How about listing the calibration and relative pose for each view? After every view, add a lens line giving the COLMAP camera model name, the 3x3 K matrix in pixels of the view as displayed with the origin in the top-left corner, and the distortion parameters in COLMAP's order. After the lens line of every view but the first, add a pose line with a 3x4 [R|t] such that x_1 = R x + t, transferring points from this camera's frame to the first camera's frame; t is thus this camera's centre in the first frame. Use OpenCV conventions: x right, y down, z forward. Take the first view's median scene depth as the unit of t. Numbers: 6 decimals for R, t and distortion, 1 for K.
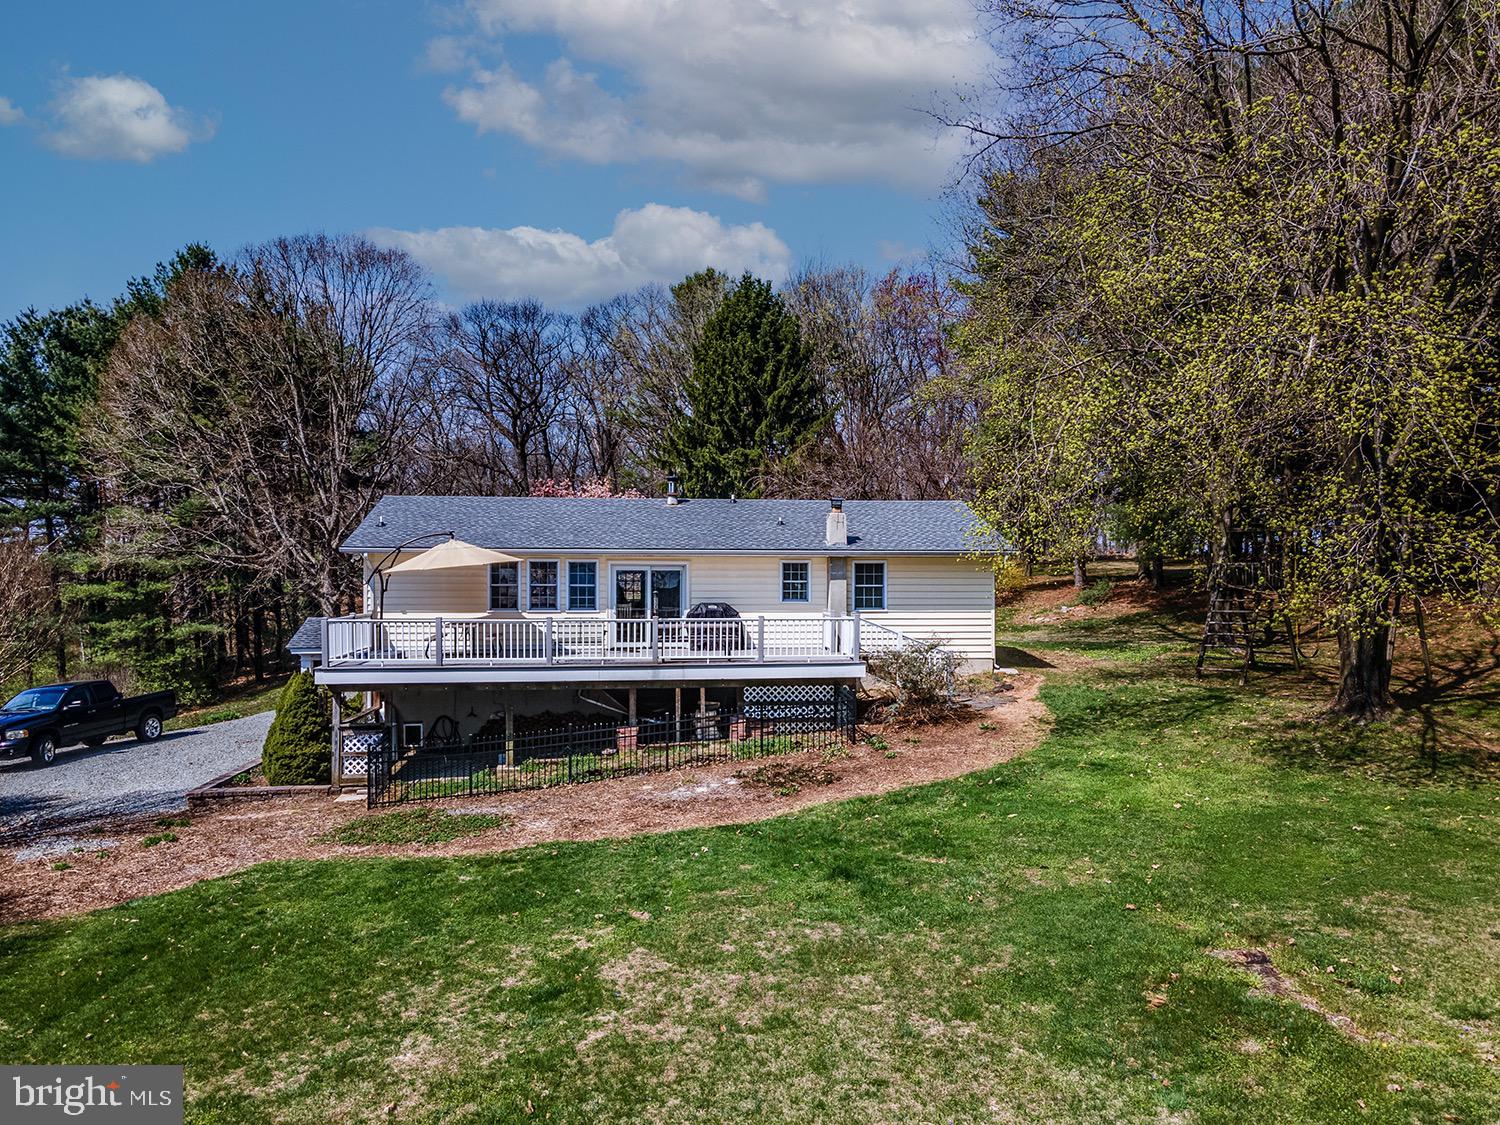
lens RADIAL K [[1108.5, 0, 756.9], [0, 1108.5, 586.0], [0, 0, 1]] dist [0.004566, 0.097124]
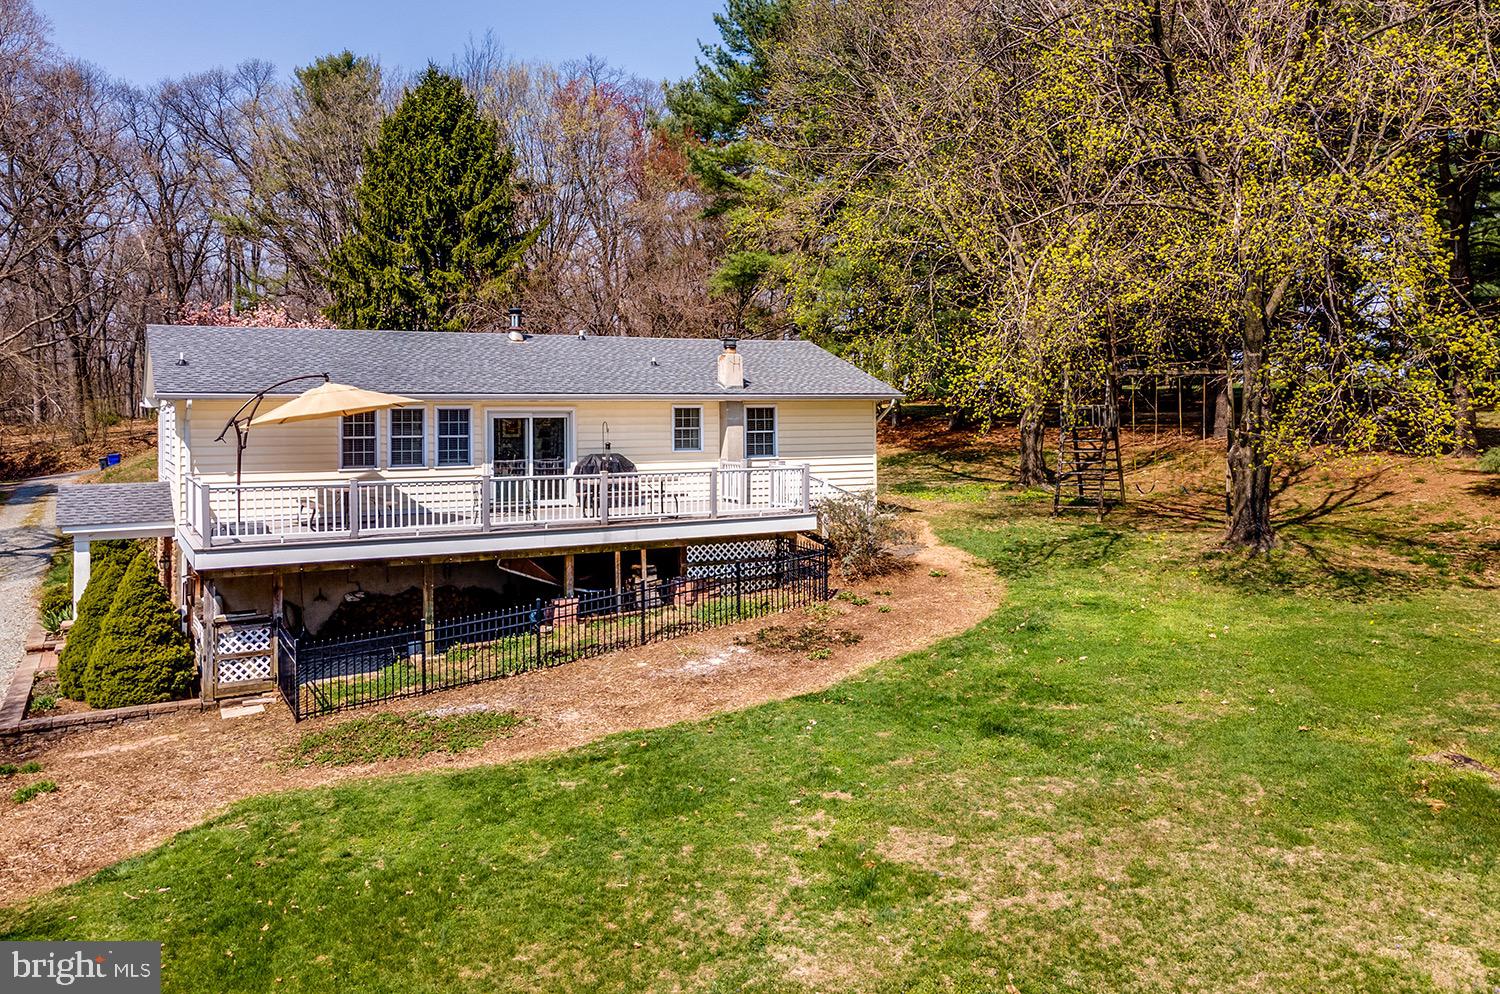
lens RADIAL K [[1234.2, 0, 787.7], [0, 1234.2, 403.4], [0, 0, 1]] dist [0.006514, 0.079157]
pose [[0.925913, -0.005809, 0.377693, -0.317068], [0.012200, 0.999820, -0.014532, -0.010061], [-0.377541, 0.018063, 0.925817, 0.031580]]
